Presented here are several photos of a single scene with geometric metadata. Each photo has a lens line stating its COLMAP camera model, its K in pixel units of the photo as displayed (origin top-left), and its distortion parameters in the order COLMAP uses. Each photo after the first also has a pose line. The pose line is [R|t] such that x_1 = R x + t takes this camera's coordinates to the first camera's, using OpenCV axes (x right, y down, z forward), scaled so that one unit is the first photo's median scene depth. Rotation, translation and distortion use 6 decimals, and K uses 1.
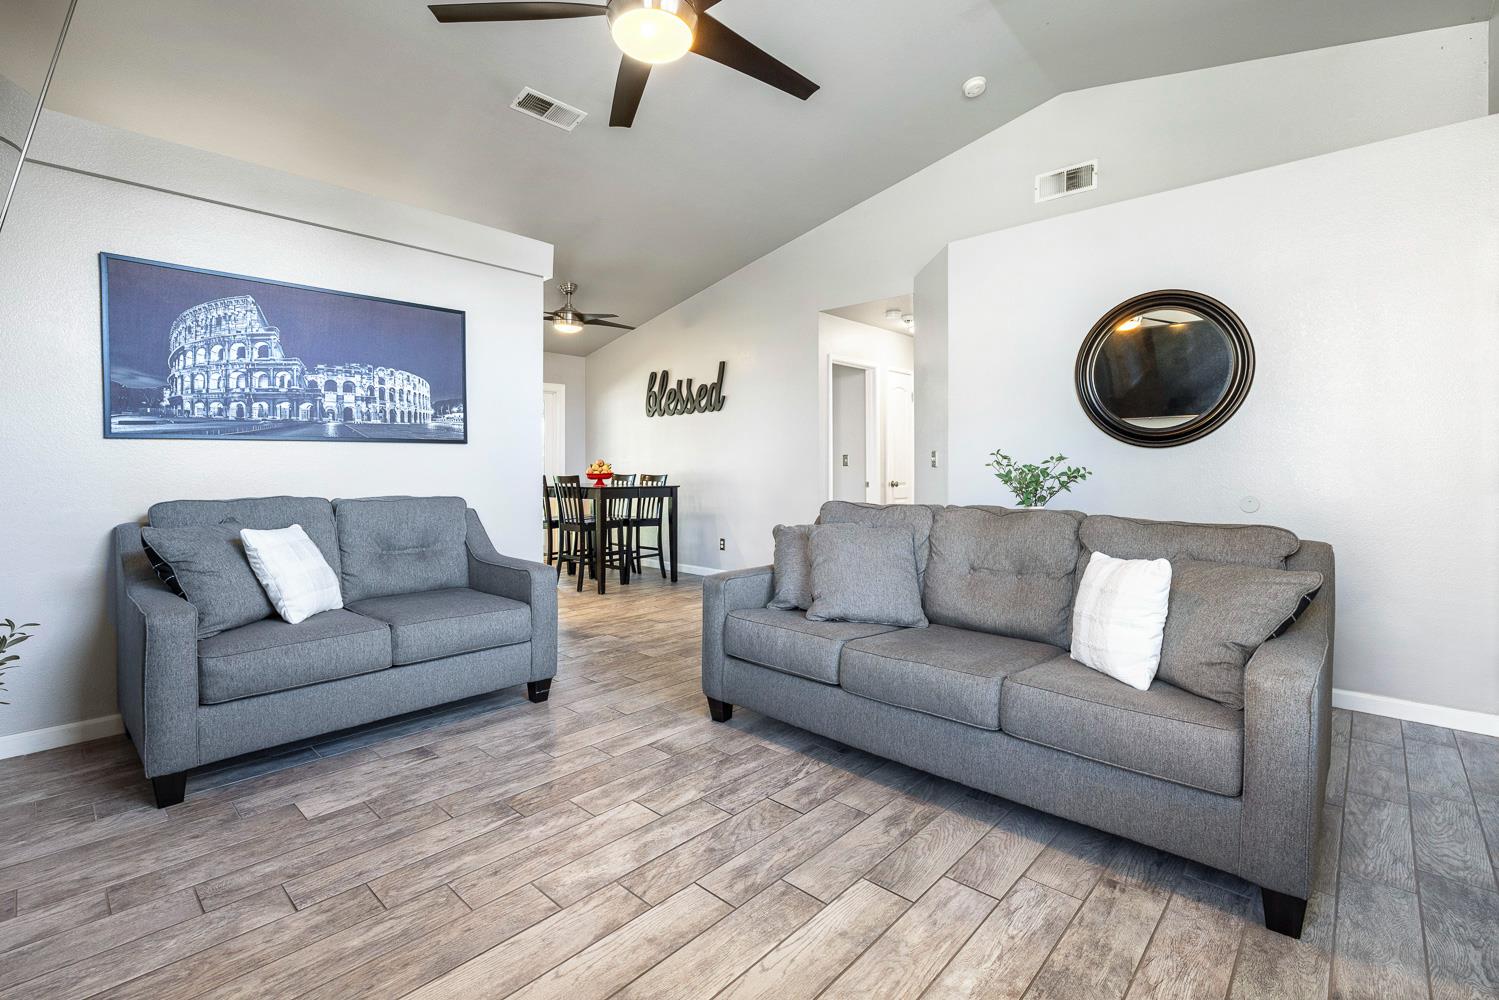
lens RADIAL K [[666.7, 0, 743.4], [0, 666.7, 486.5], [0, 0, 1]] dist [0.002898, 0.000030]
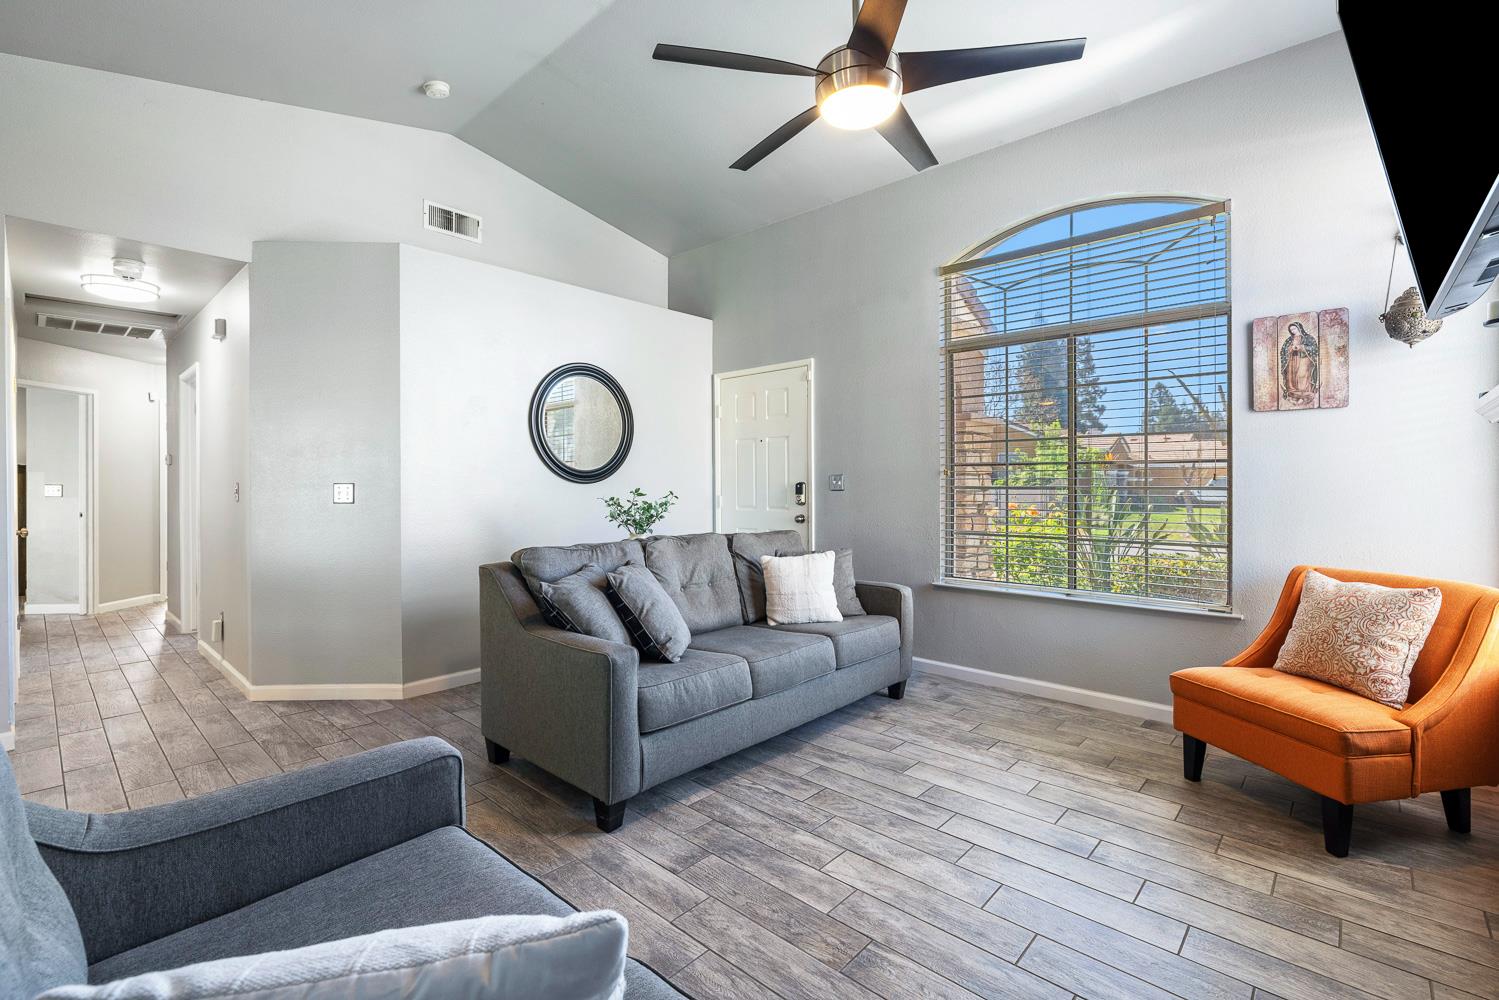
lens RADIAL K [[666.7, 0, 749.5], [0, 666.7, 501.1], [0, 0, 1]] dist [0.002898, 0.000030]
pose [[-0.019986, -0.026782, 0.999441, -1.151560], [0.018872, 0.999453, 0.027160, -0.090122], [-0.999622, 0.019404, -0.019469, 1.153232]]
